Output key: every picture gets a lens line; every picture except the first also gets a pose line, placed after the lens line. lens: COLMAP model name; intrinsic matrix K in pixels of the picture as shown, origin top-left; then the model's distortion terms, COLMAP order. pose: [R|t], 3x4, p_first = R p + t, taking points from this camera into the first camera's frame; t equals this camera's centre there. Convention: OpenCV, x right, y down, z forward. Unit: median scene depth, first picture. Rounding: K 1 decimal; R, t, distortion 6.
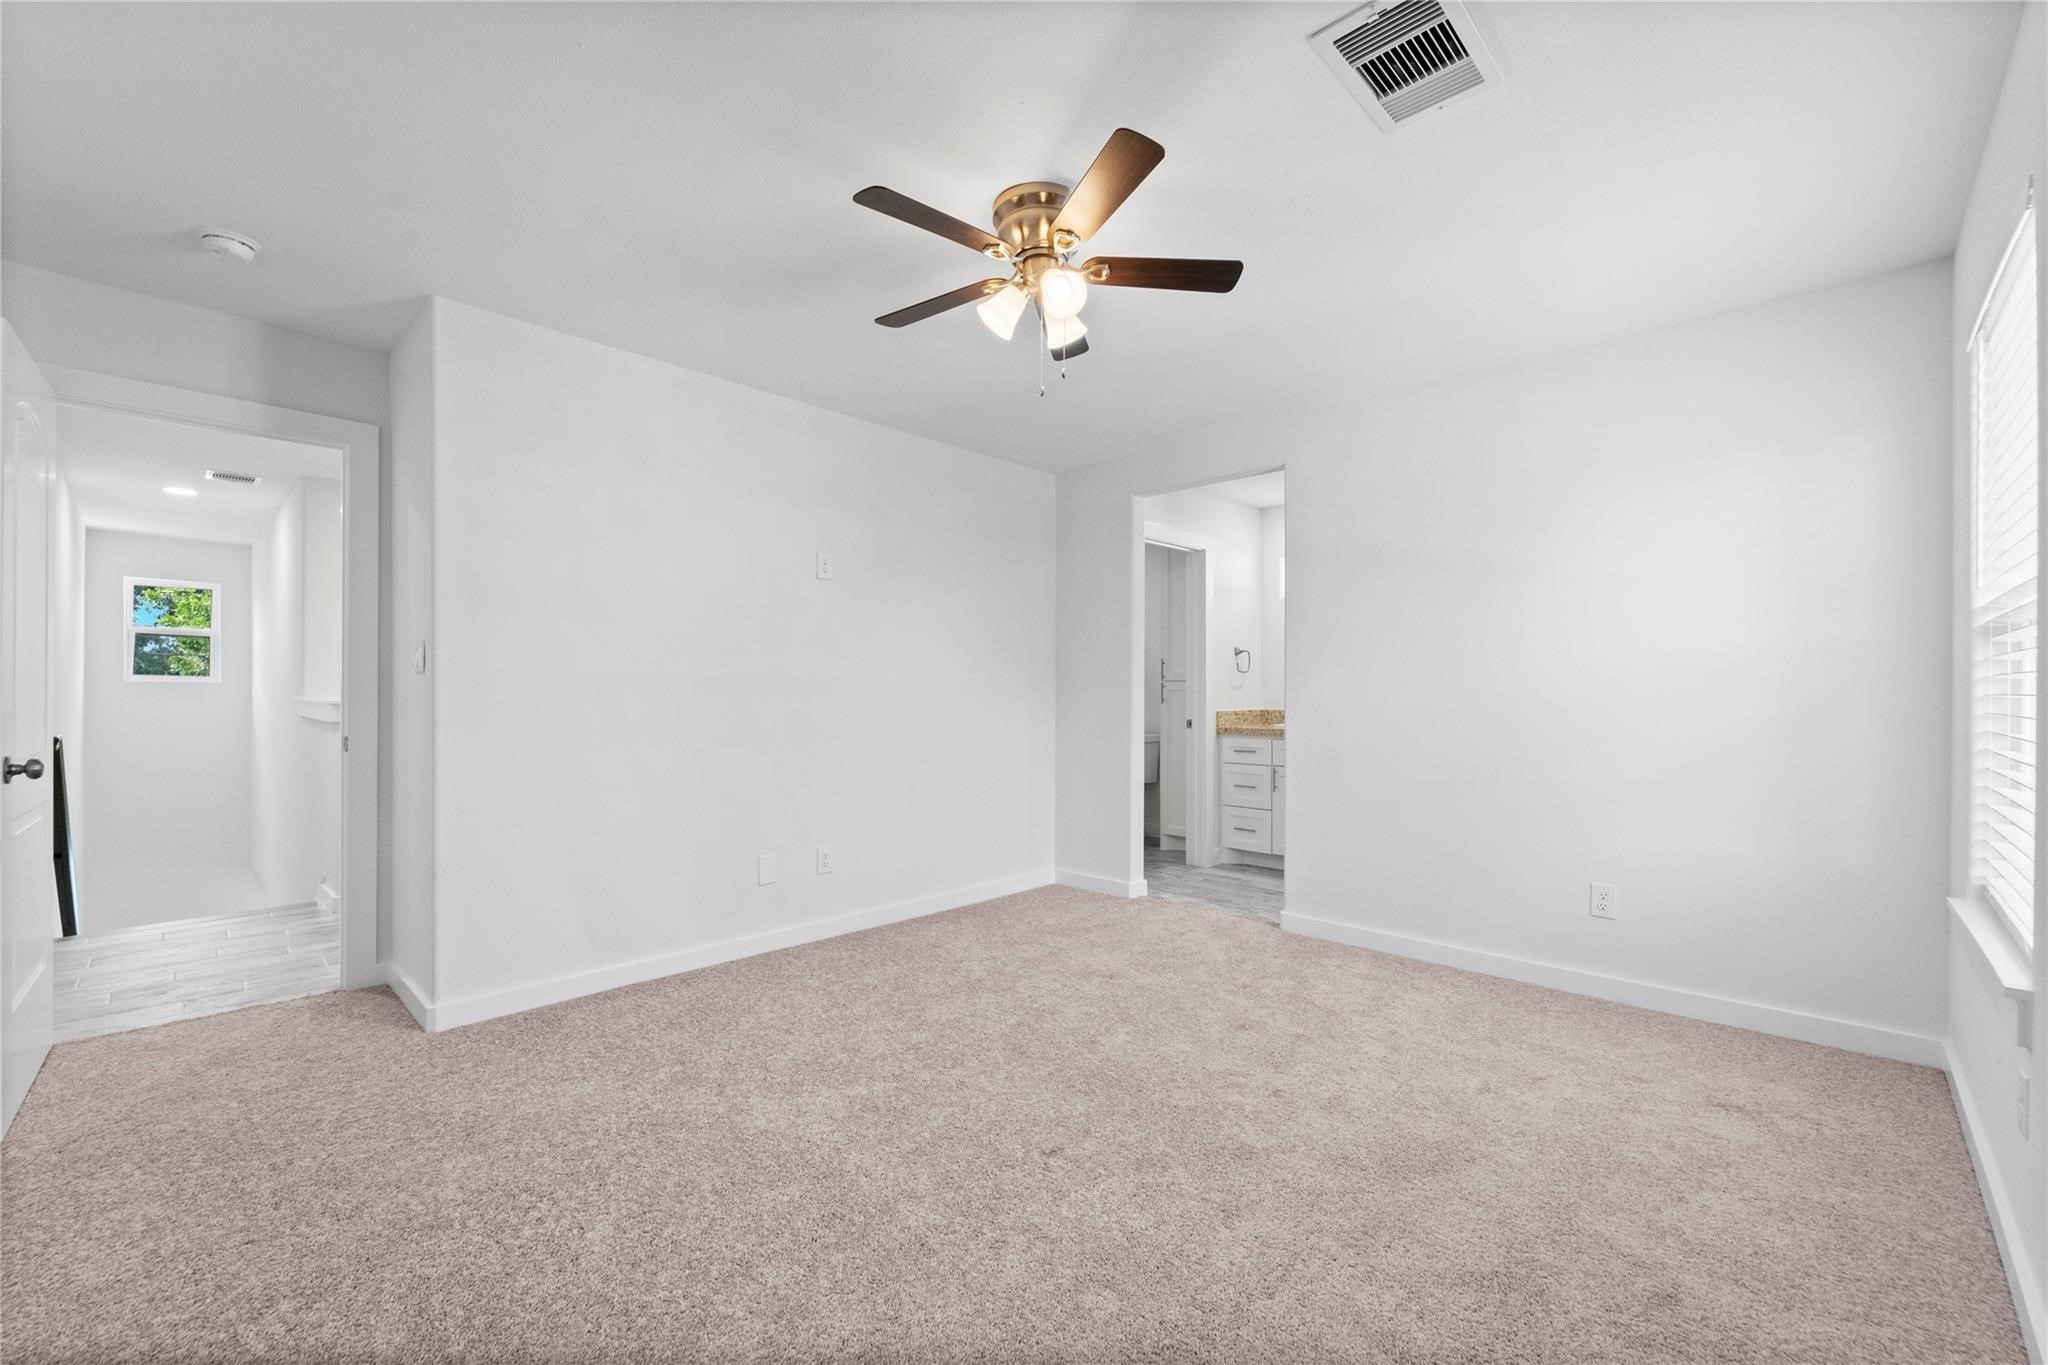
lens RADIAL K [[831.6, 0, 1015.5], [0, 831.6, 692.9], [0, 0, 1]] dist [0.006113, -0.000154]
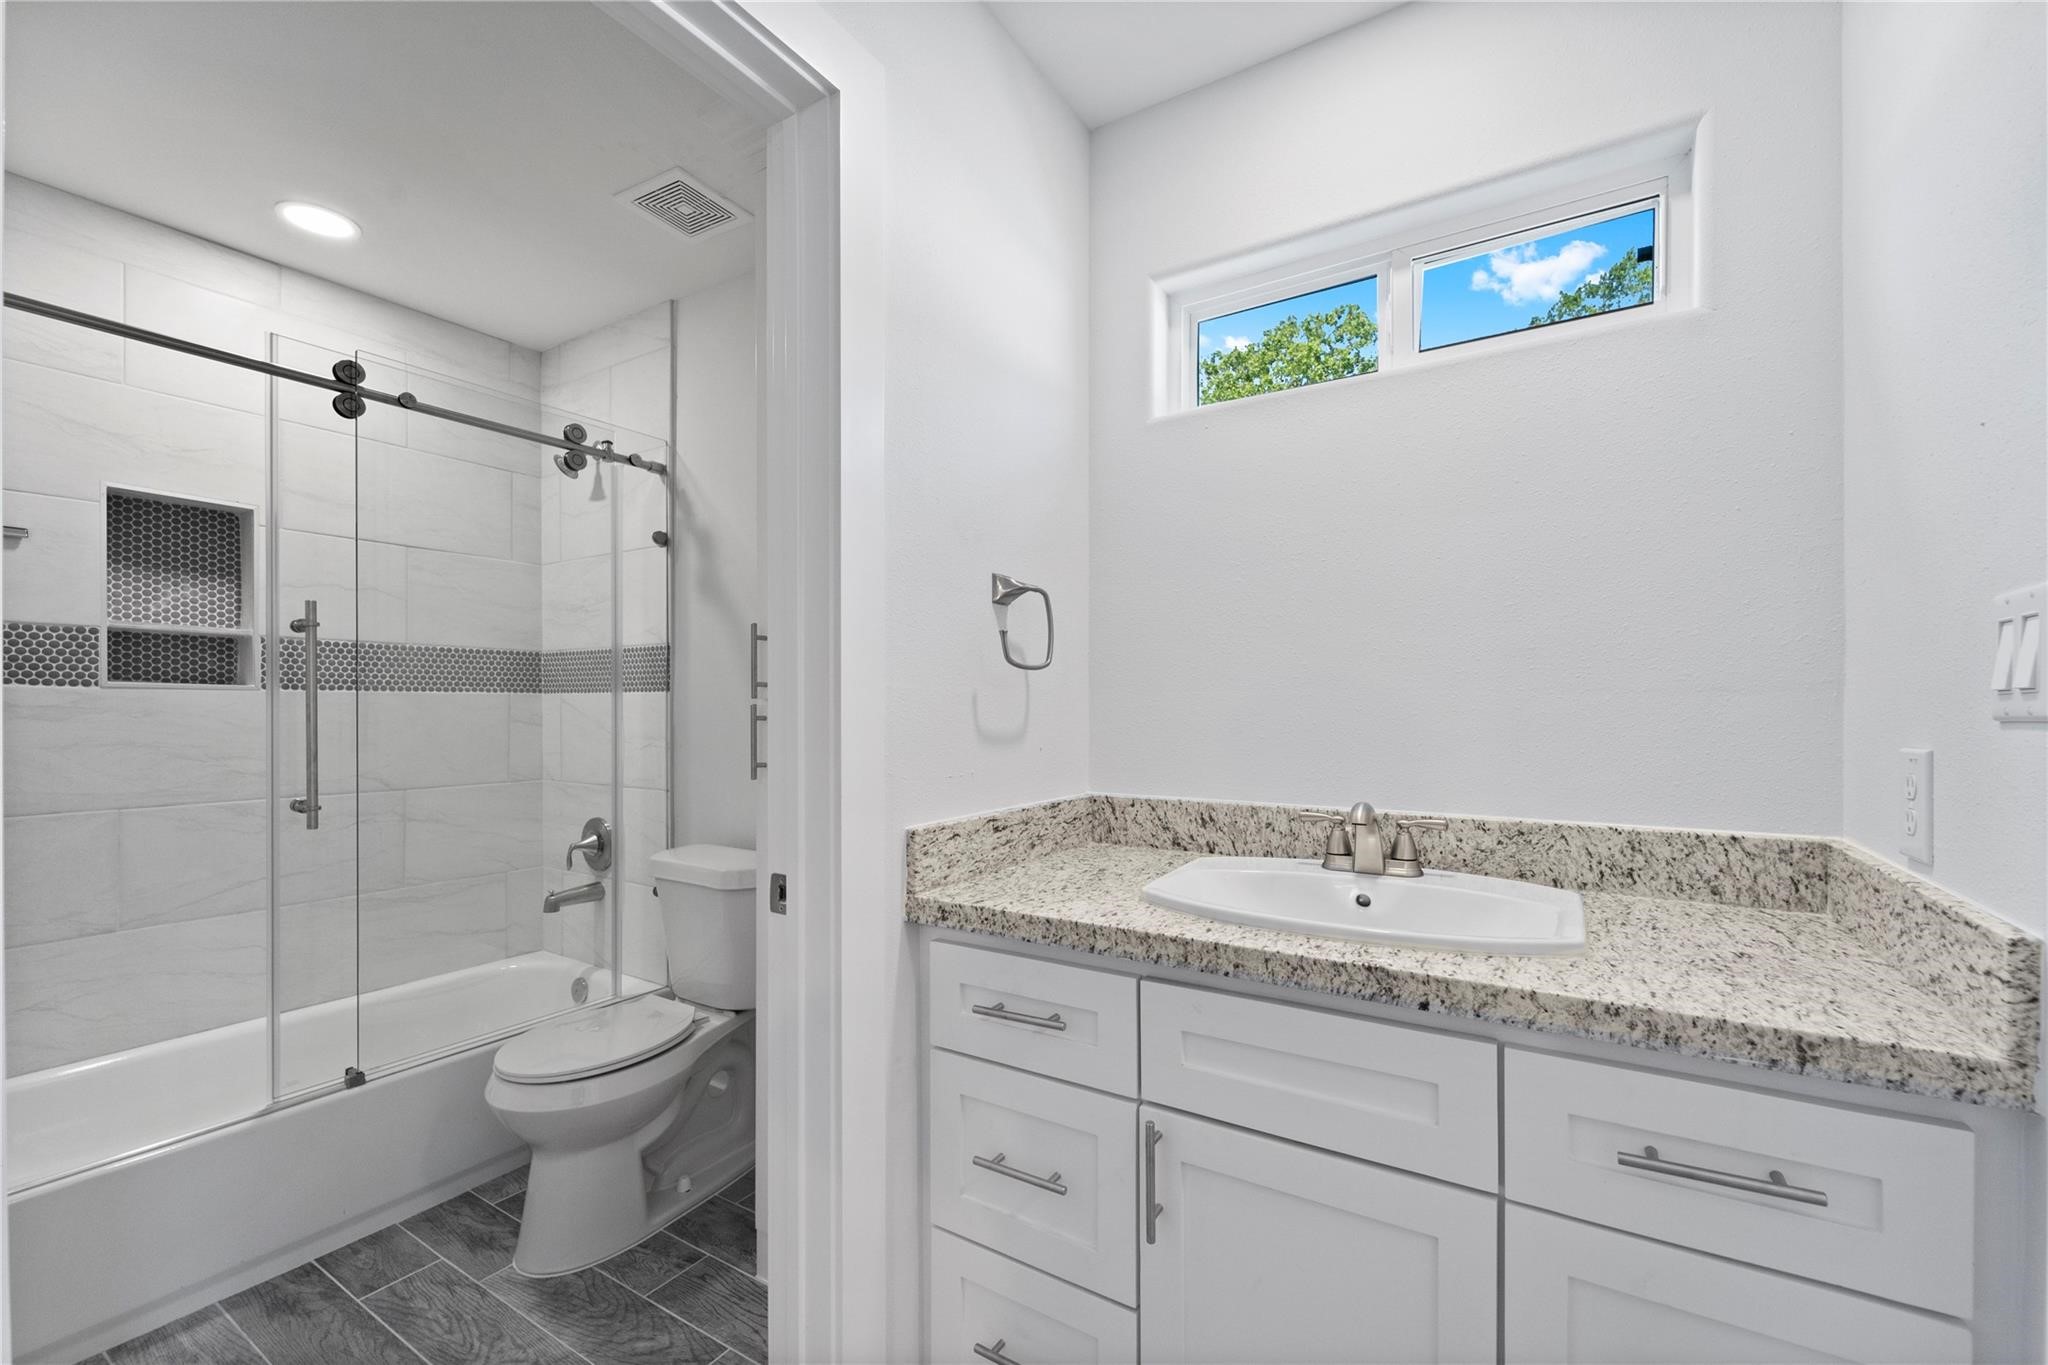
lens RADIAL K [[831.6, 0, 1015.5], [0, 831.6, 692.9], [0, 0, 1]] dist [0.006113, -0.000154]
pose [[0.979099, 0.008861, 0.203191, 0.224173], [-0.006201, 0.999887, -0.013725, -0.013575], [-0.203290, 0.012178, 0.979043, 0.765725]]
